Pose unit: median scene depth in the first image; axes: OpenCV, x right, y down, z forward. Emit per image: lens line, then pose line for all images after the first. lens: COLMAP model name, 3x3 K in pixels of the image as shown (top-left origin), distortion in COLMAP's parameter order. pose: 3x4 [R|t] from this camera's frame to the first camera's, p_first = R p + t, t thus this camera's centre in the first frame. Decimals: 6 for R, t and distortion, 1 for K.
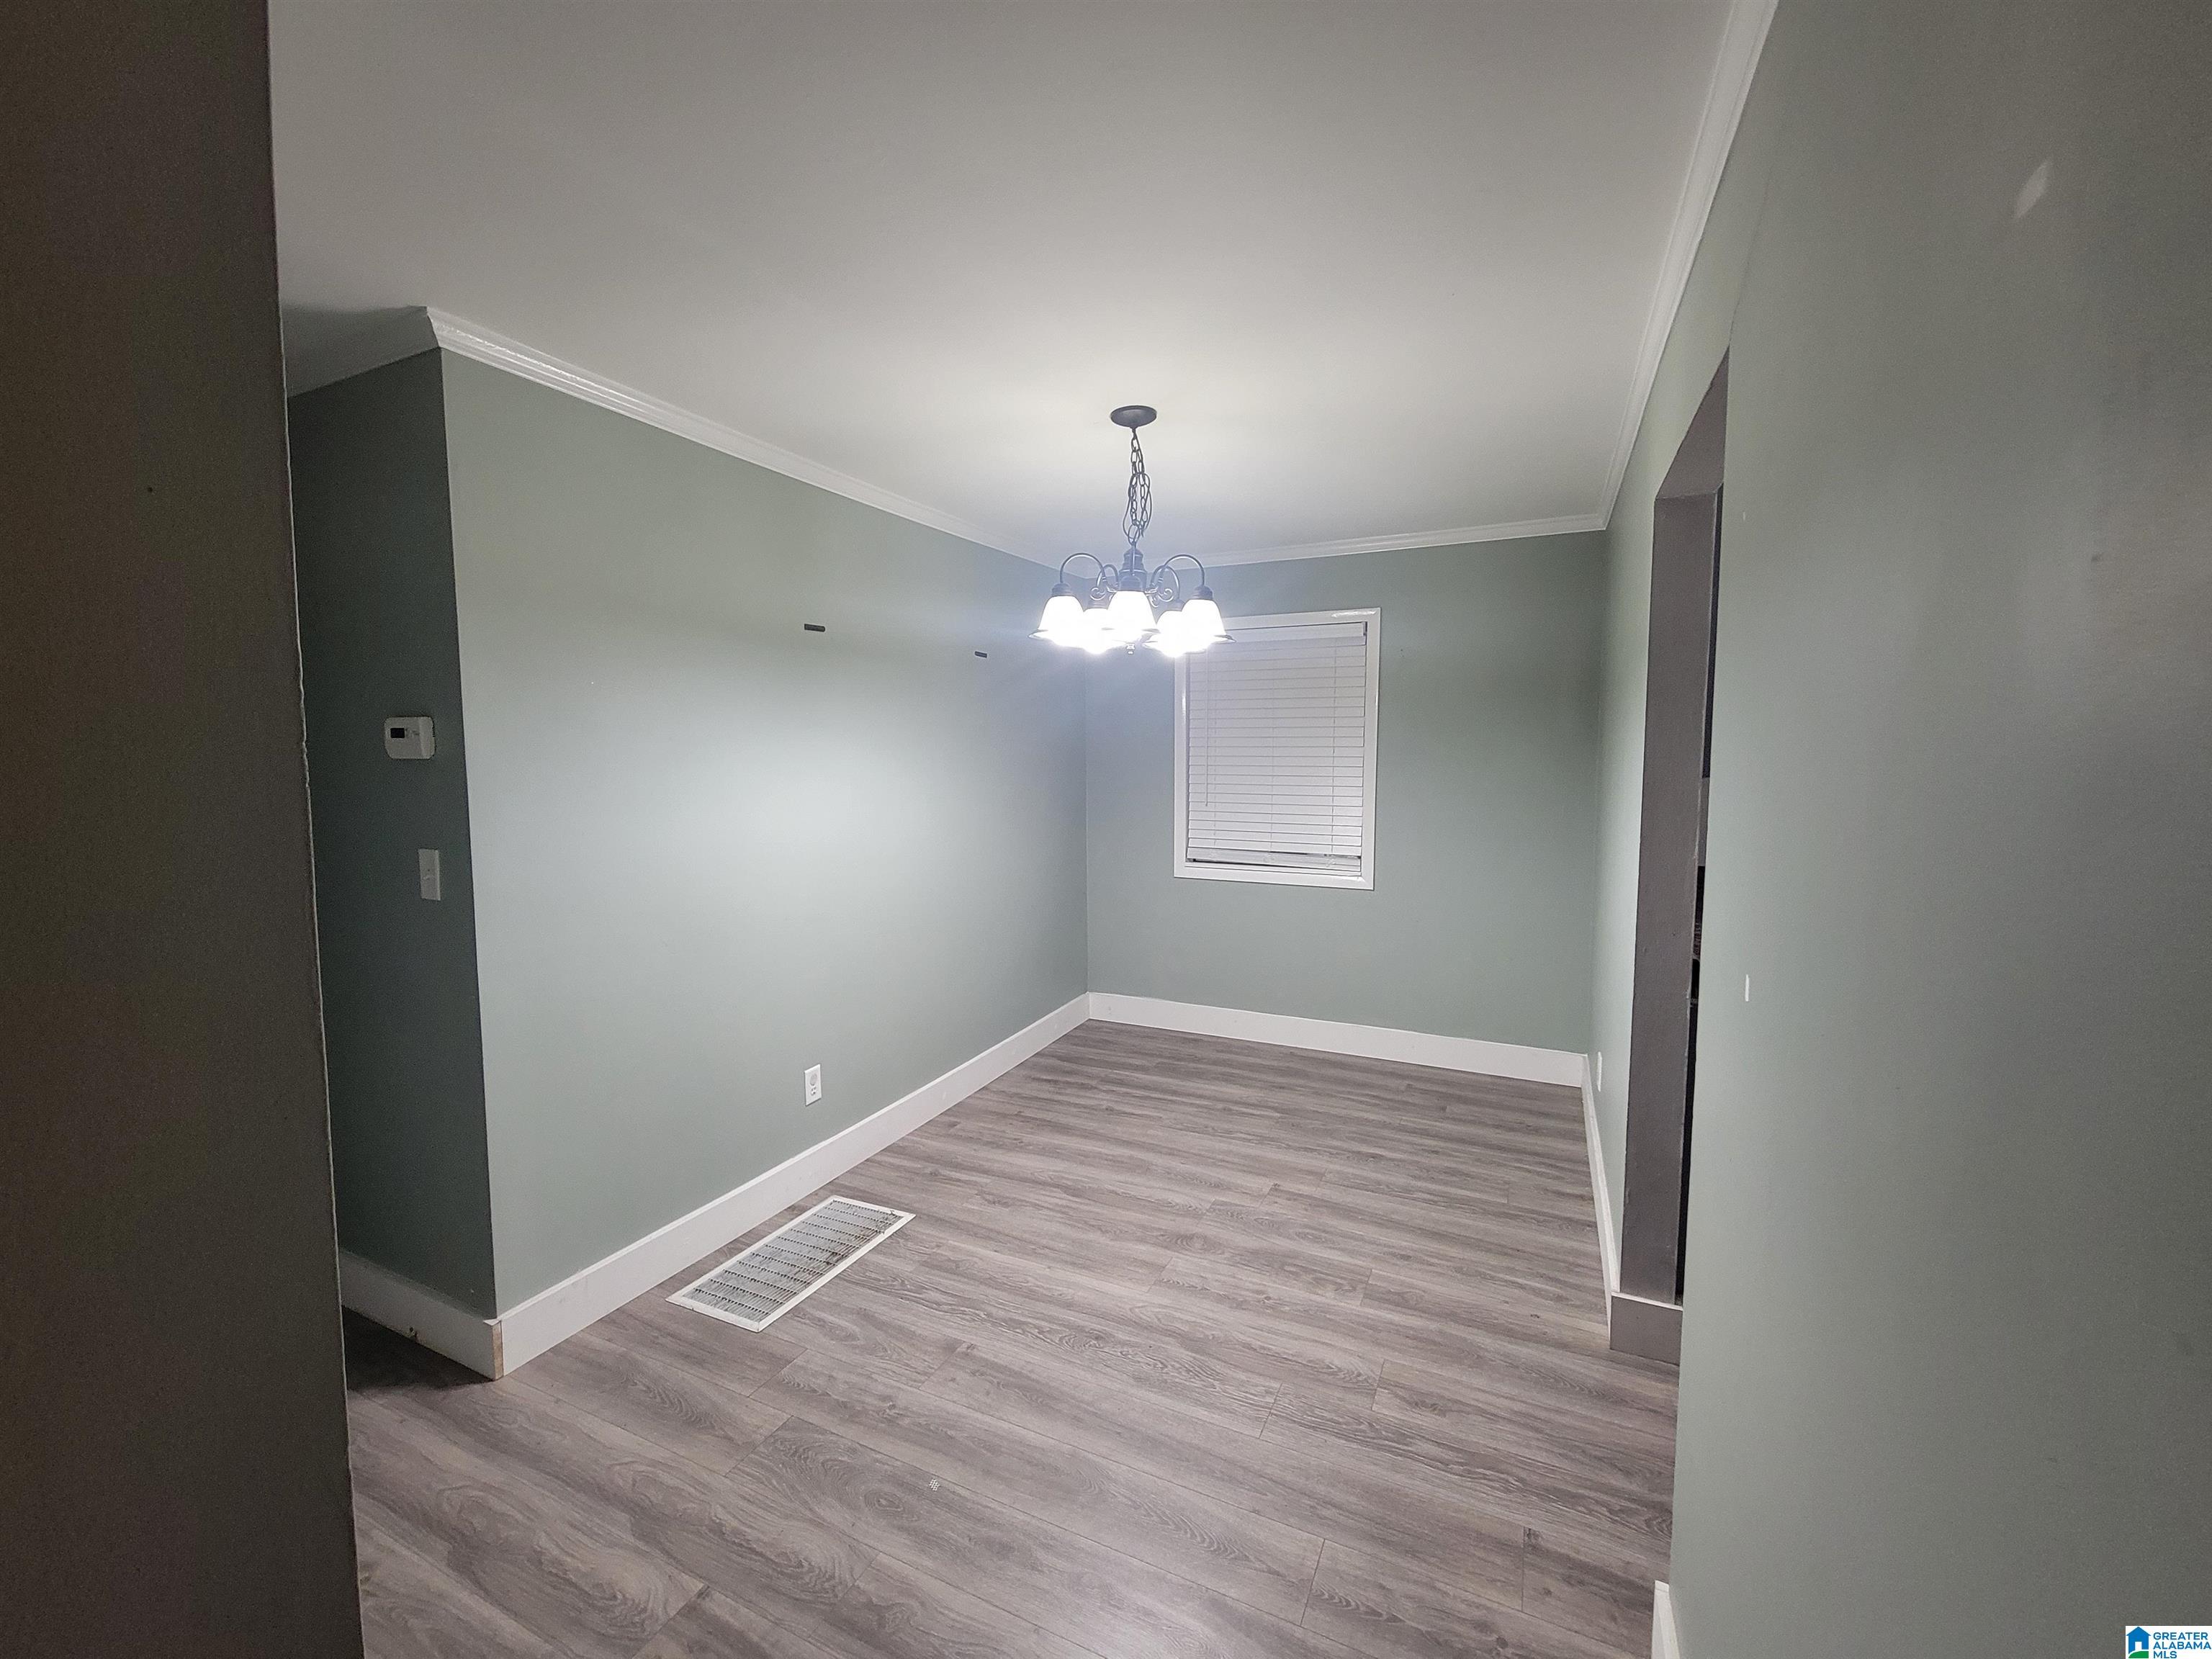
lens RADIAL K [[901.1, 0, 1111.5], [0, 901.1, 842.5], [0, 0, 1]] dist [-0.002517, -0.000848]
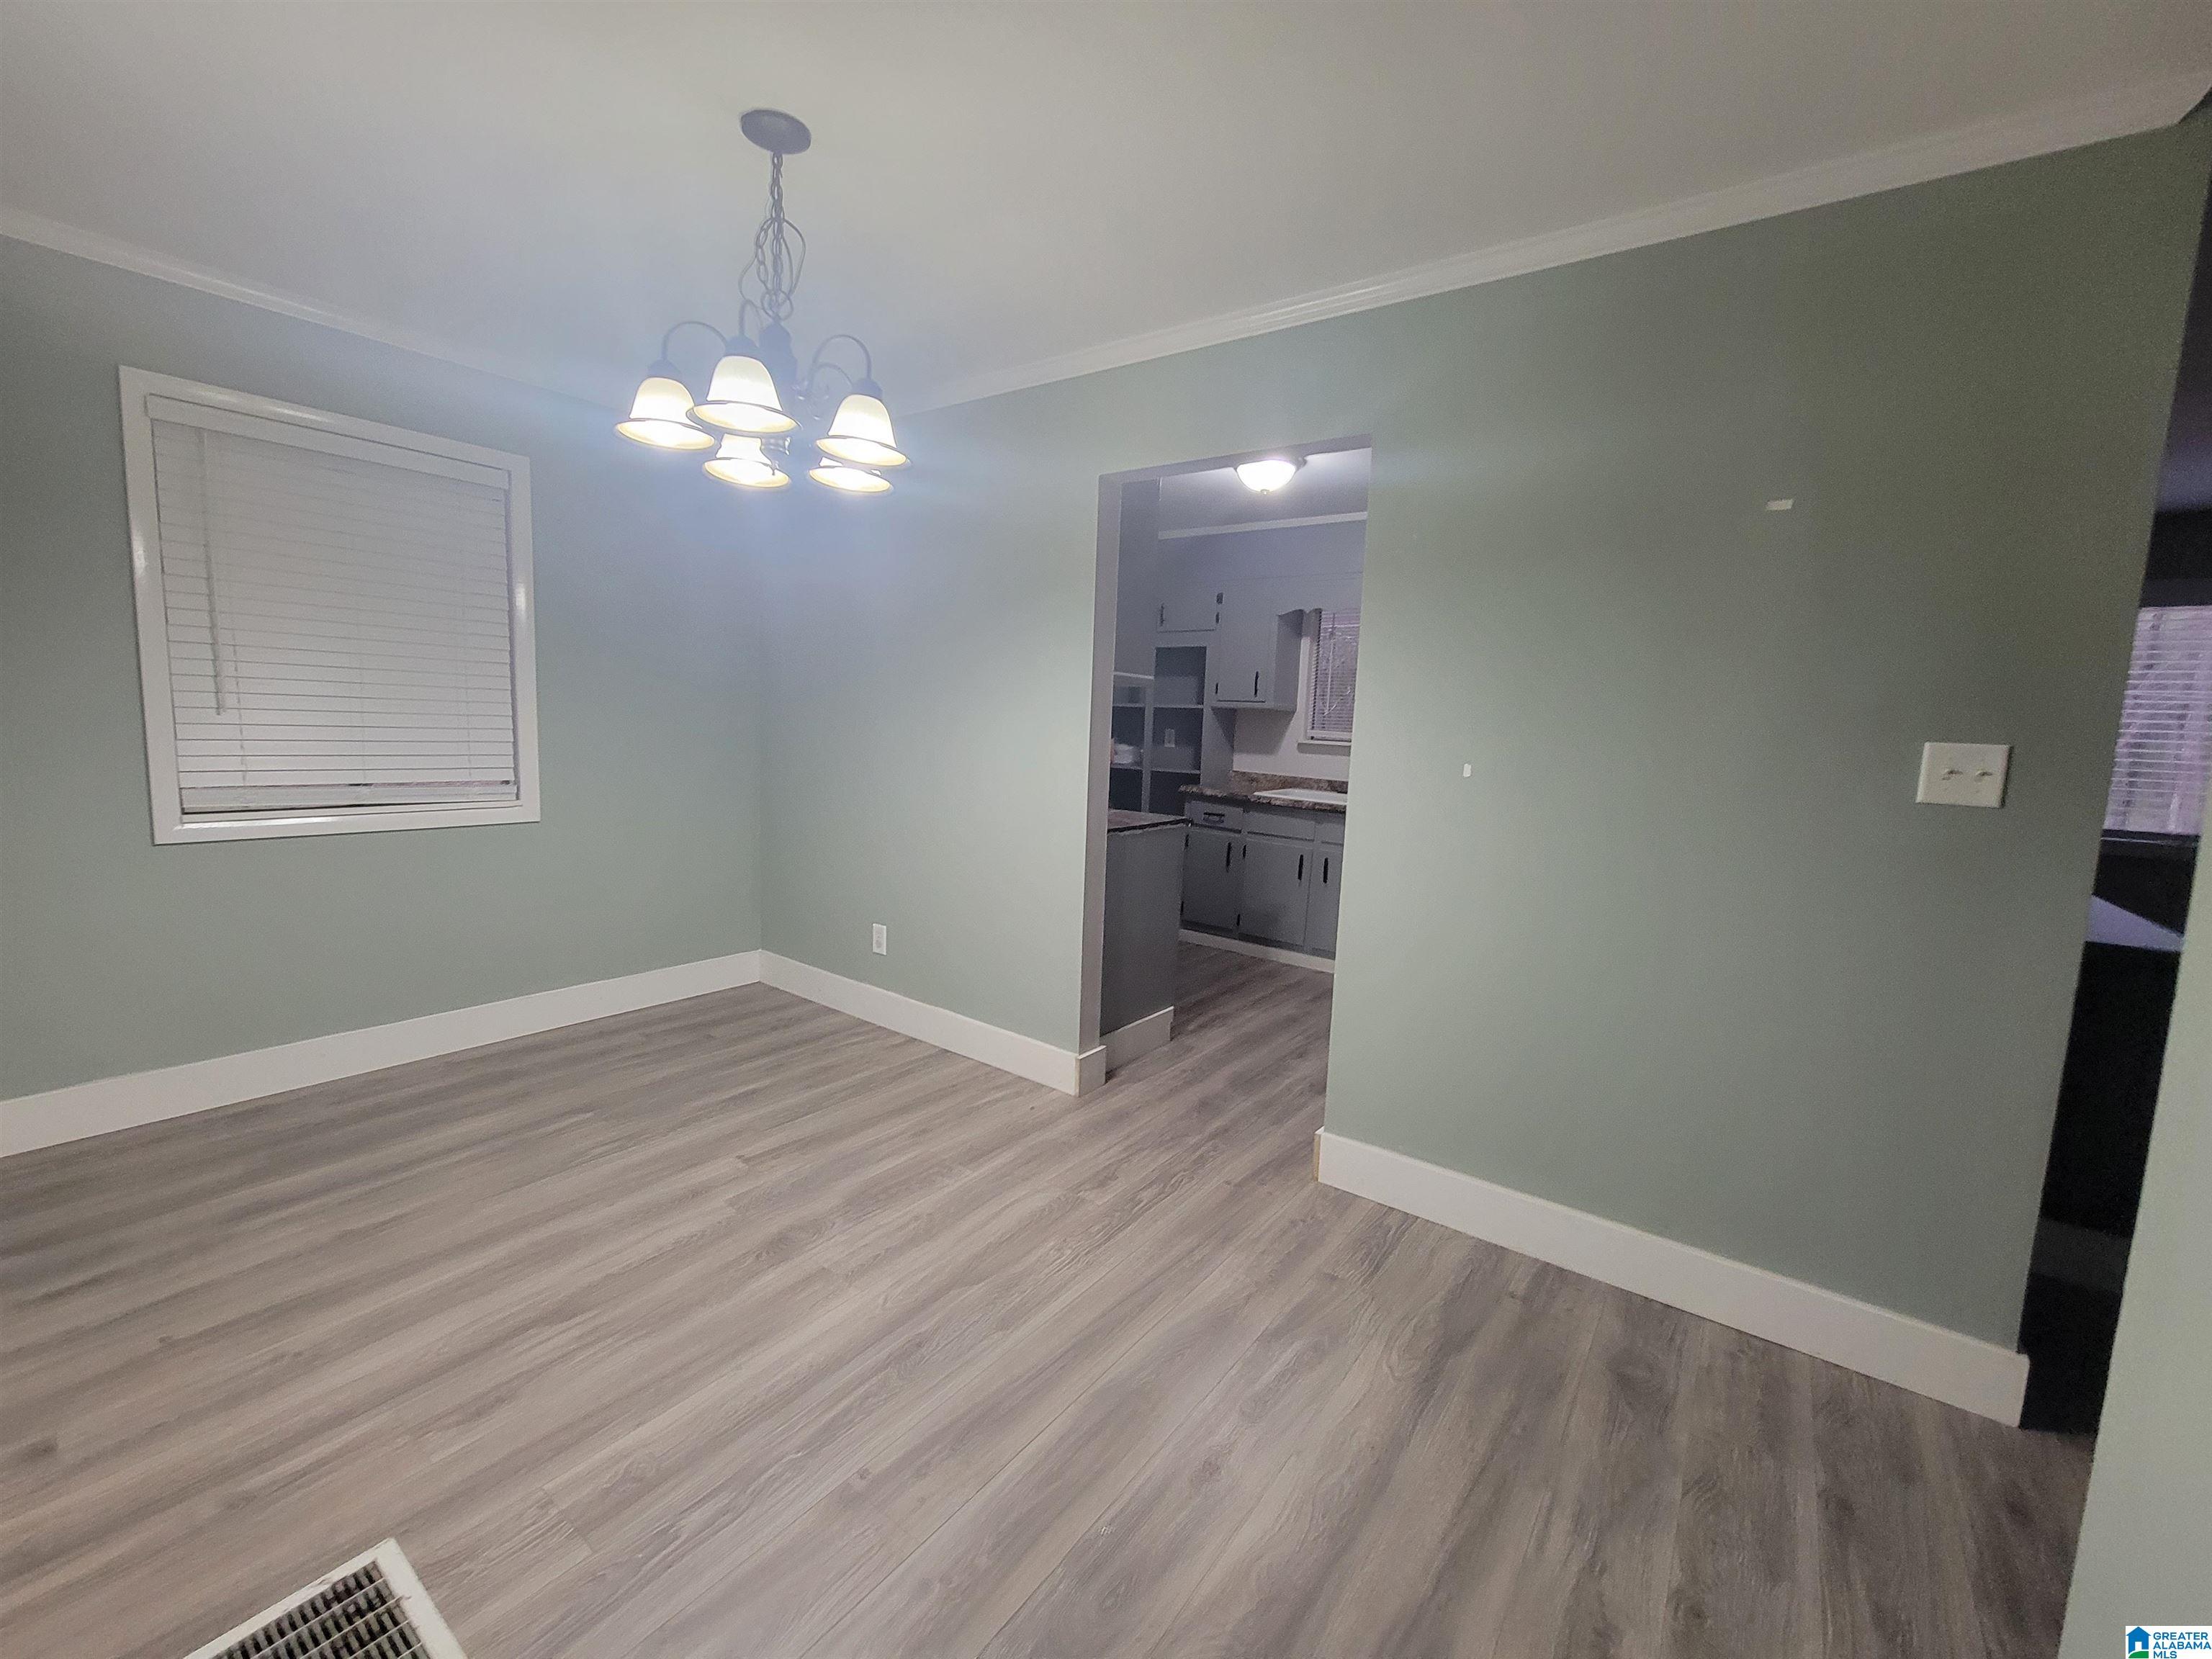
lens RADIAL K [[901.1, 0, 1118.3], [0, 901.1, 824.3], [0, 0, 1]] dist [-0.002517, -0.000848]
pose [[0.189209, -0.109410, 0.975823, -0.537275], [0.061609, 0.993138, 0.099405, 0.012327], [-0.980002, 0.041312, 0.194651, 0.485113]]
